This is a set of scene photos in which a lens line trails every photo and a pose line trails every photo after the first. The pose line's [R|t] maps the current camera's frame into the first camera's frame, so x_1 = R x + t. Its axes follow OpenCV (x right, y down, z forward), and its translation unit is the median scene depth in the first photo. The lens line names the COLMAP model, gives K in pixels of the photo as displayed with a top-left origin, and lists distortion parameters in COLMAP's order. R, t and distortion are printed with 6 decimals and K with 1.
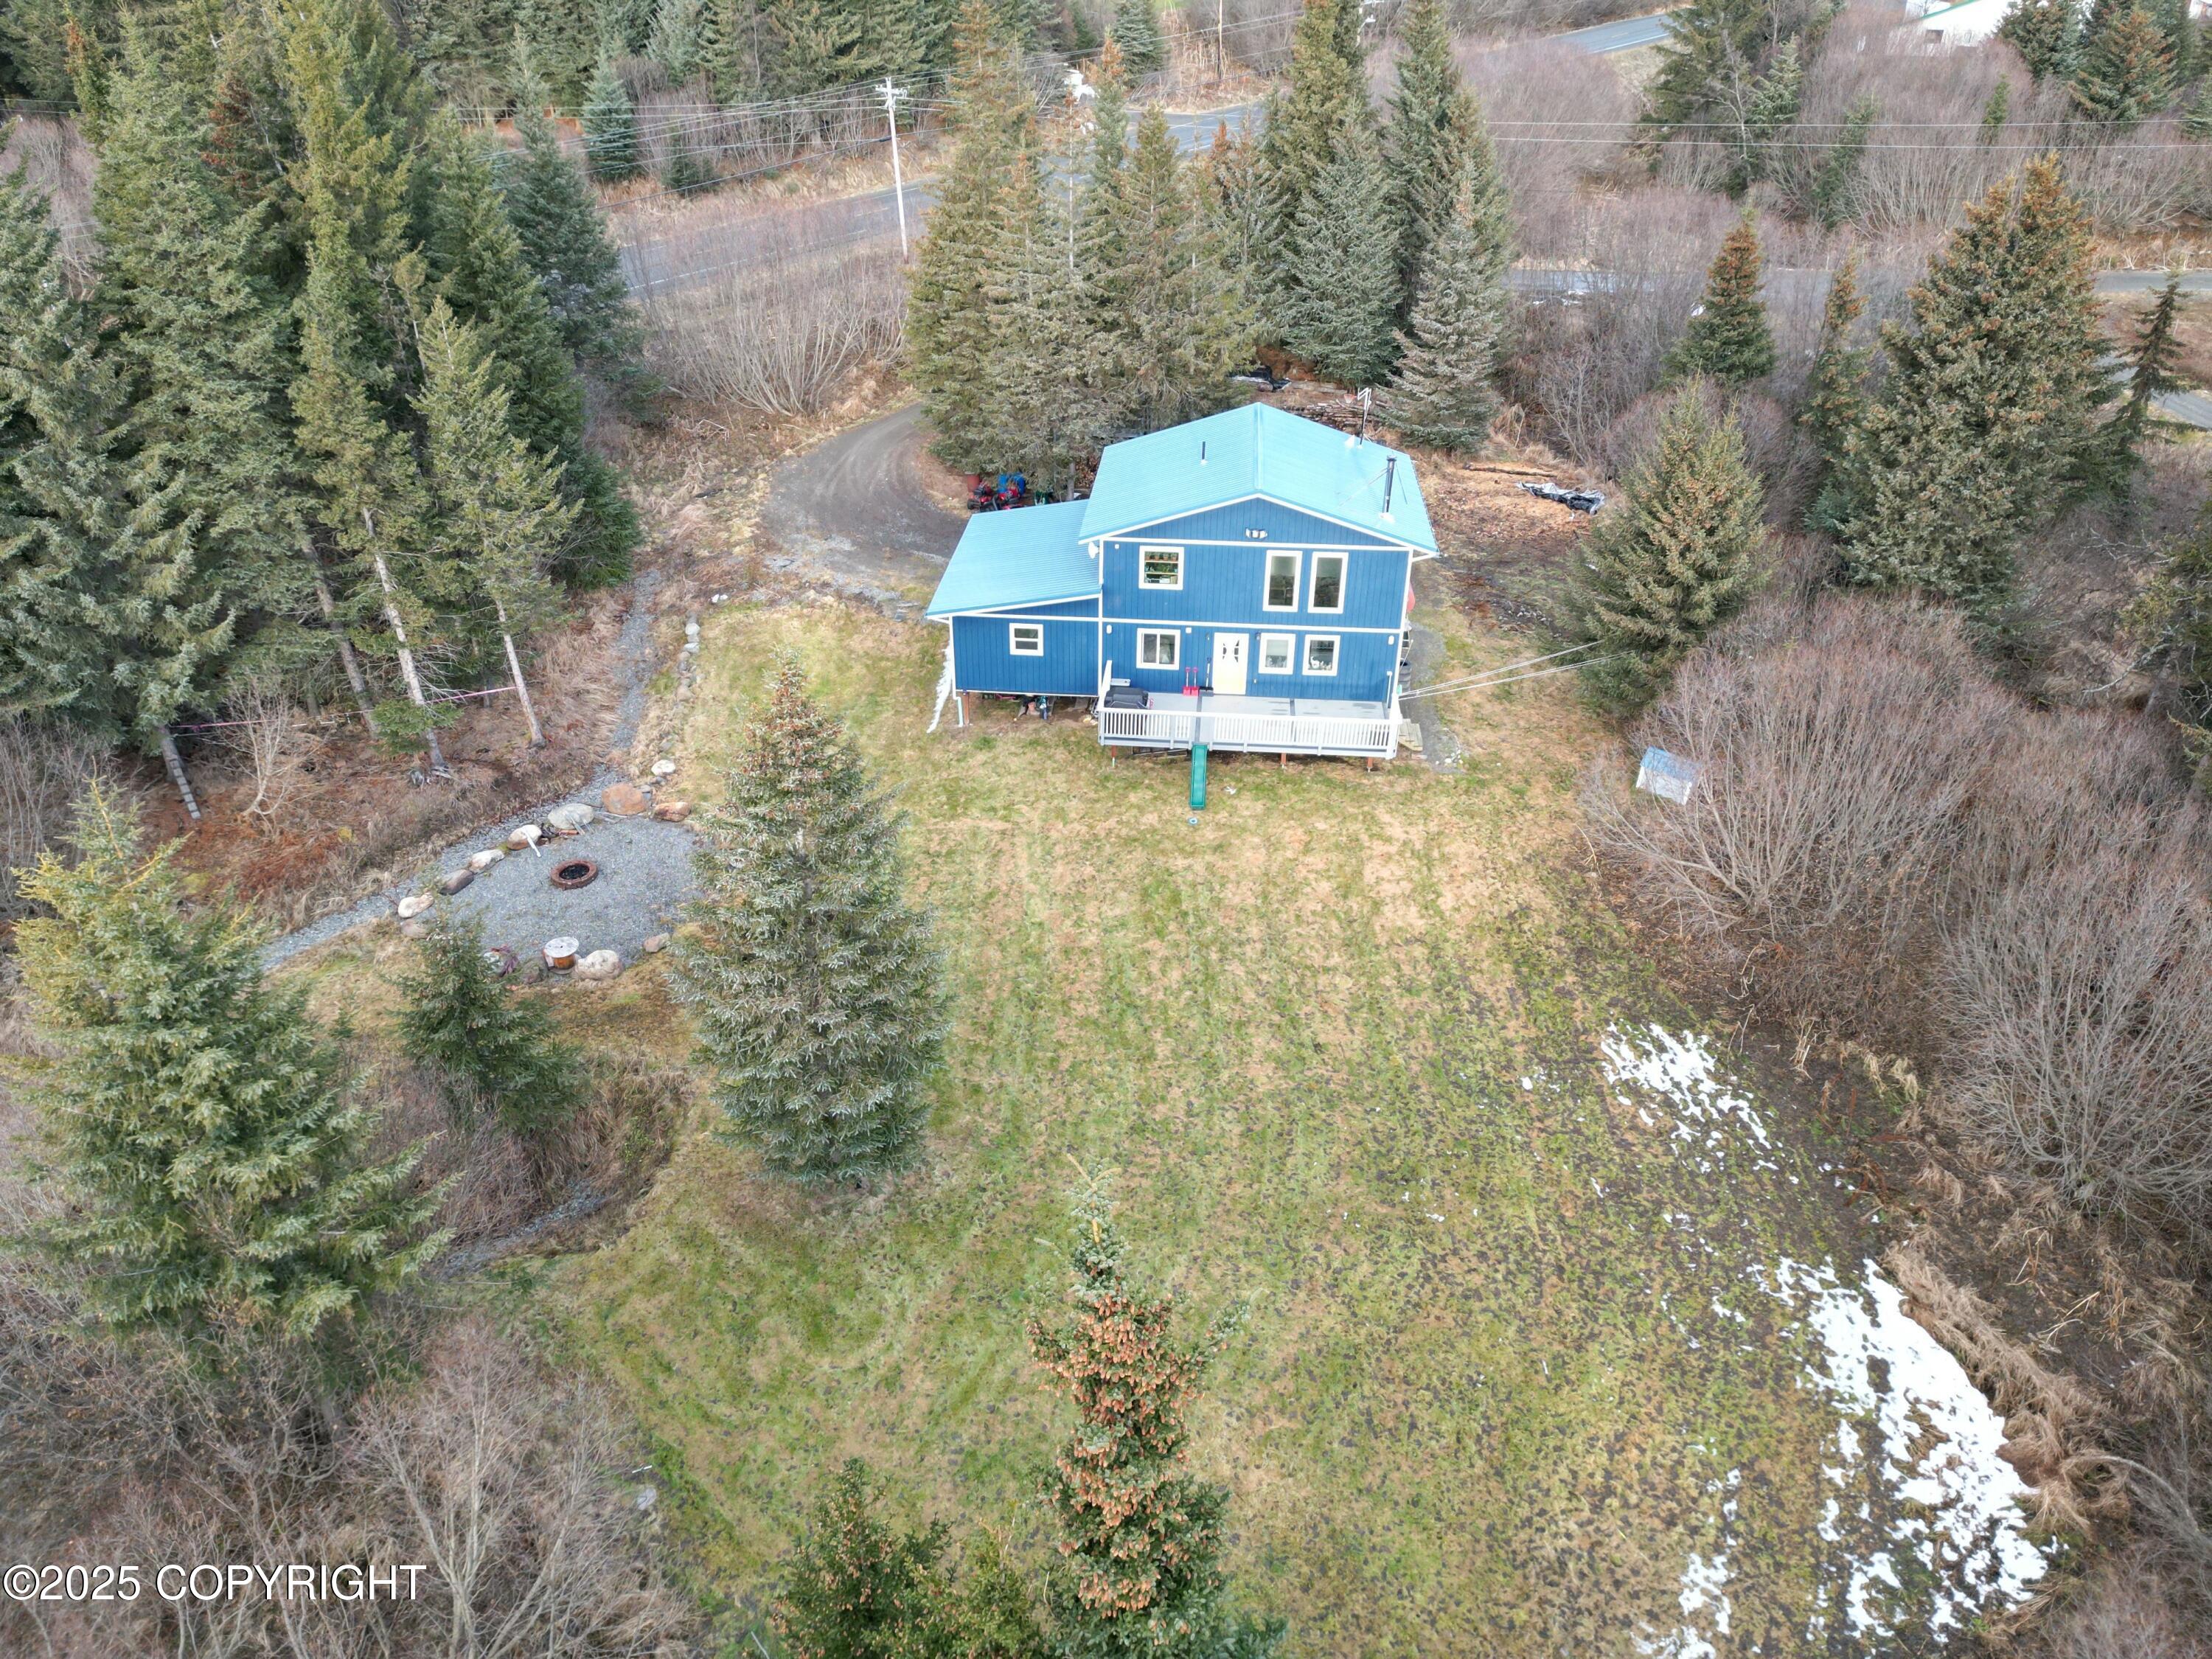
lens RADIAL K [[1537.6, 0, 1106.0], [0, 1537.6, 829.5], [0, 0, 1]] dist [0.080912, -0.066736]
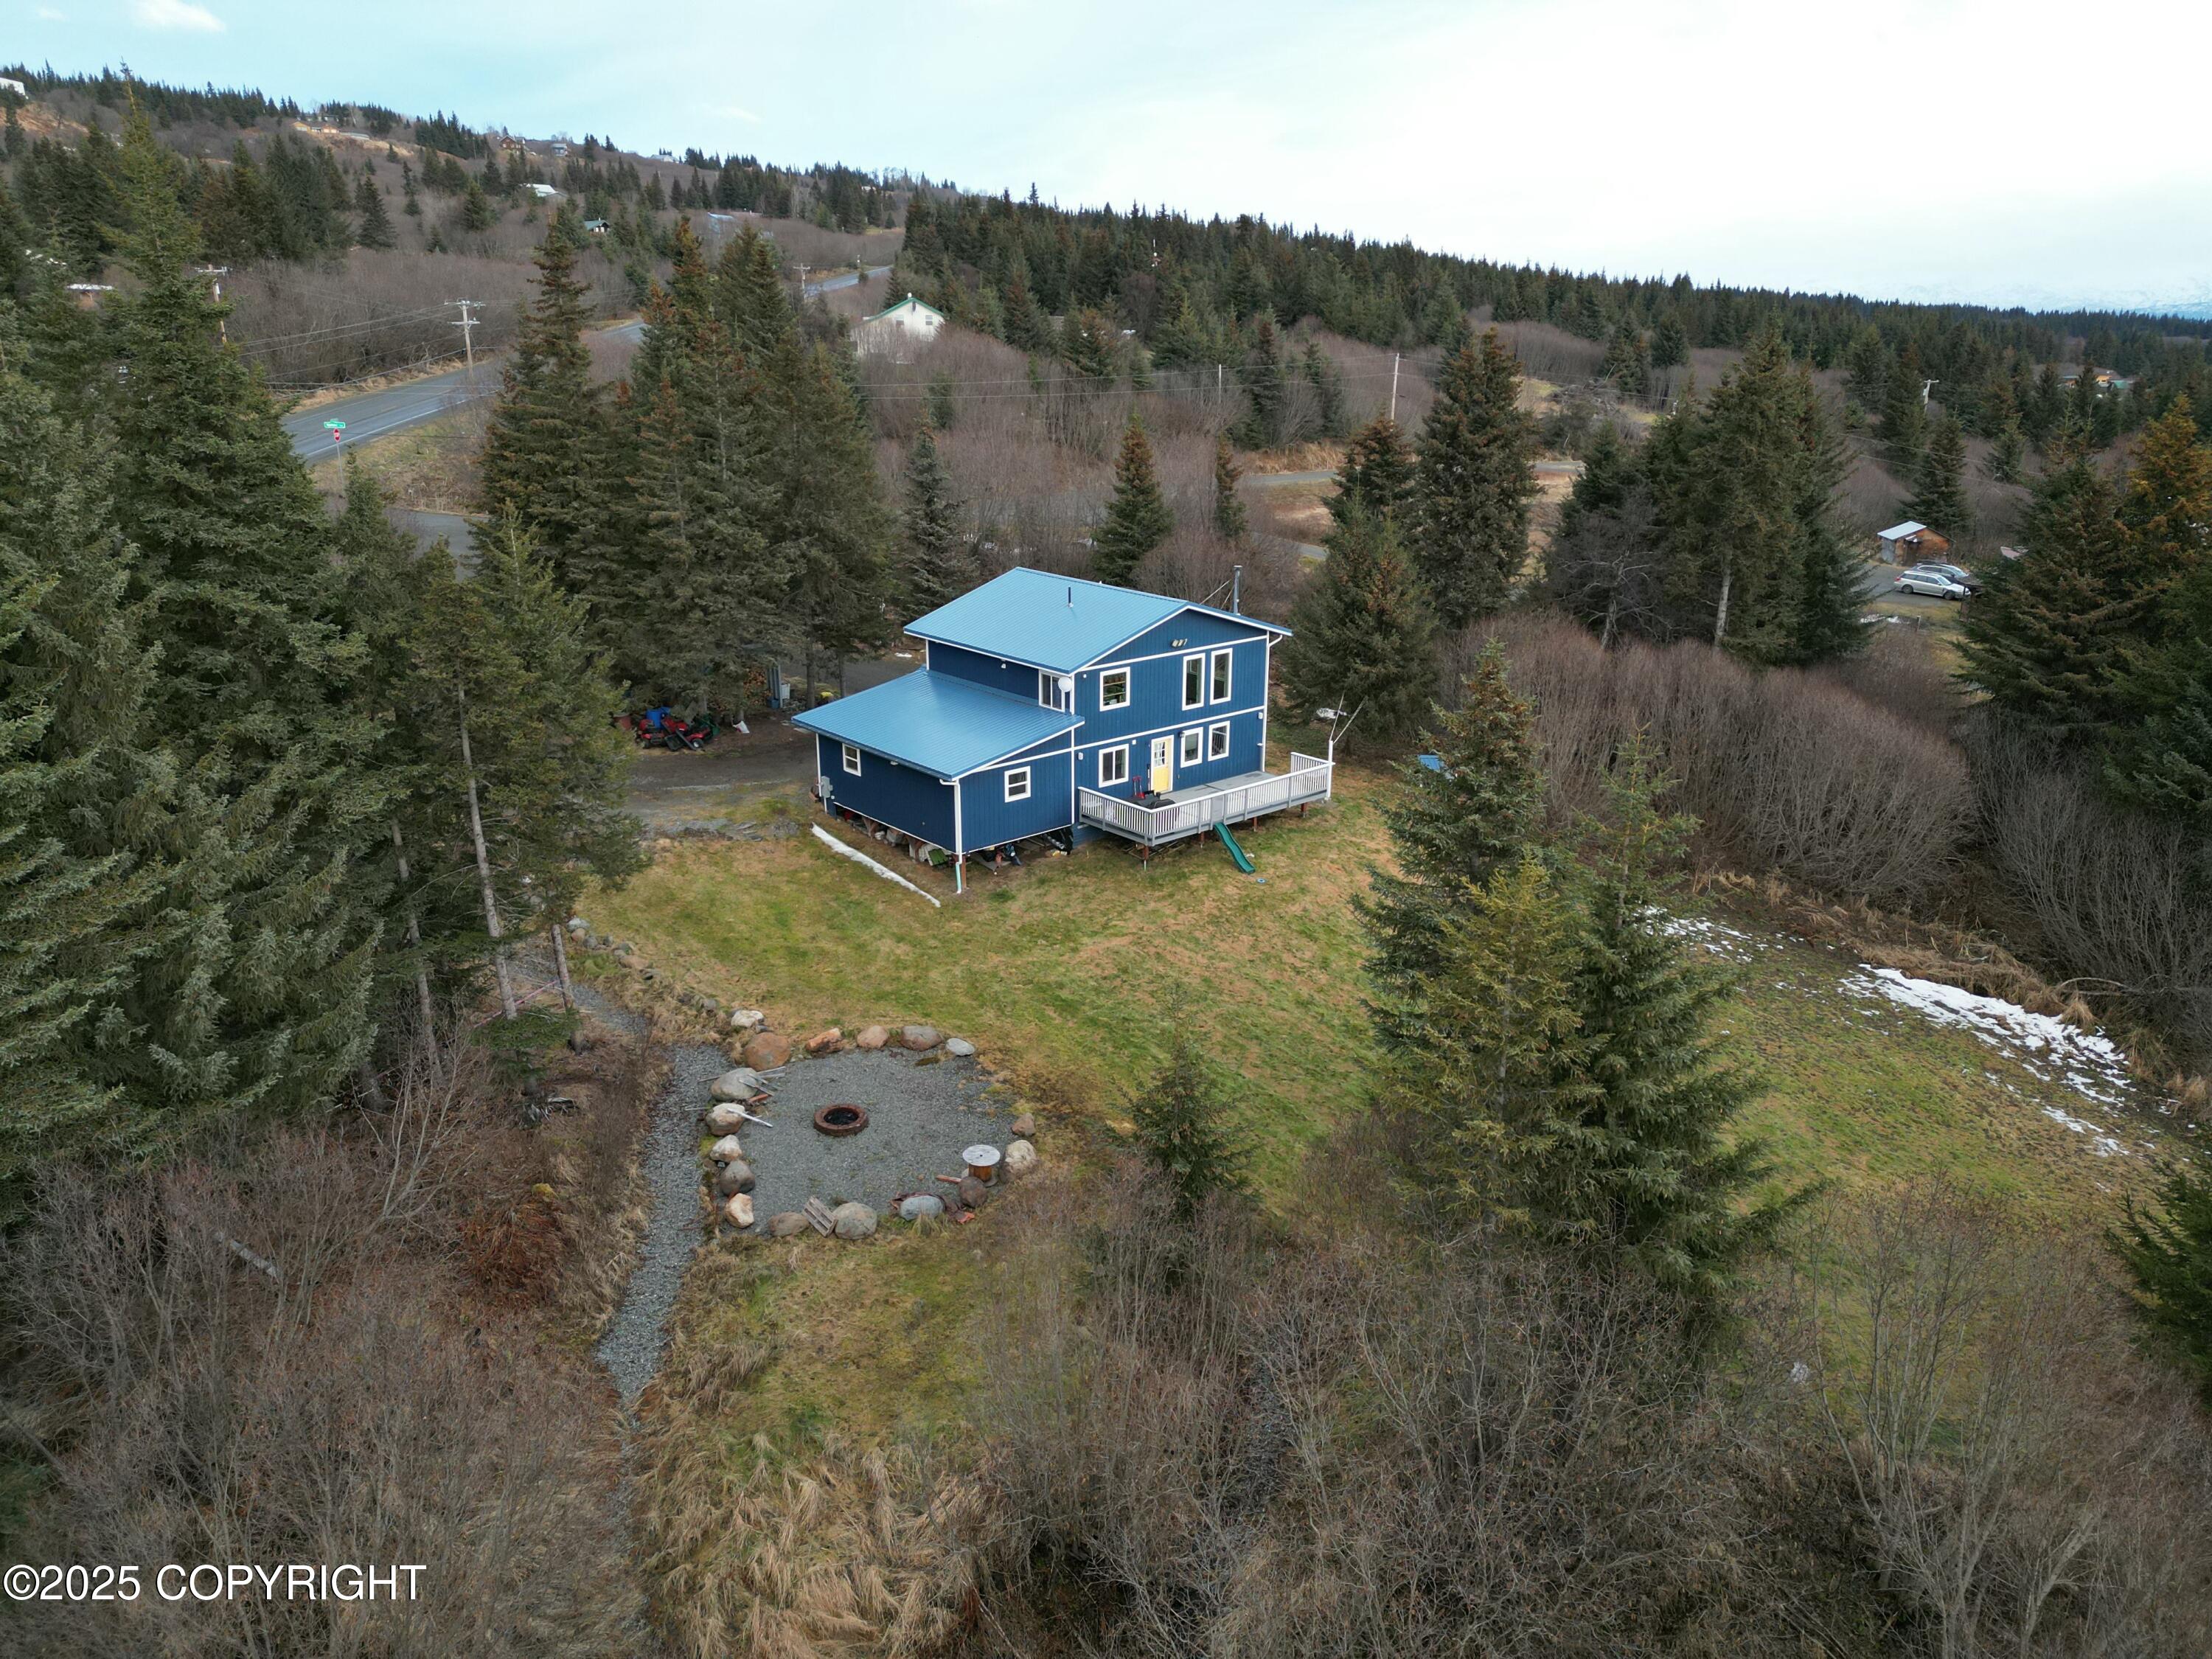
lens RADIAL K [[1537.6, 0, 1106.0], [0, 1537.6, 829.5], [0, 0, 1]] dist [0.080912, -0.066736]
pose [[0.694791, -0.228885, 0.681819, -0.850600], [0.359126, 0.931774, -0.053164, -0.023358], [-0.623133, 0.281797, 0.729586, 0.267226]]
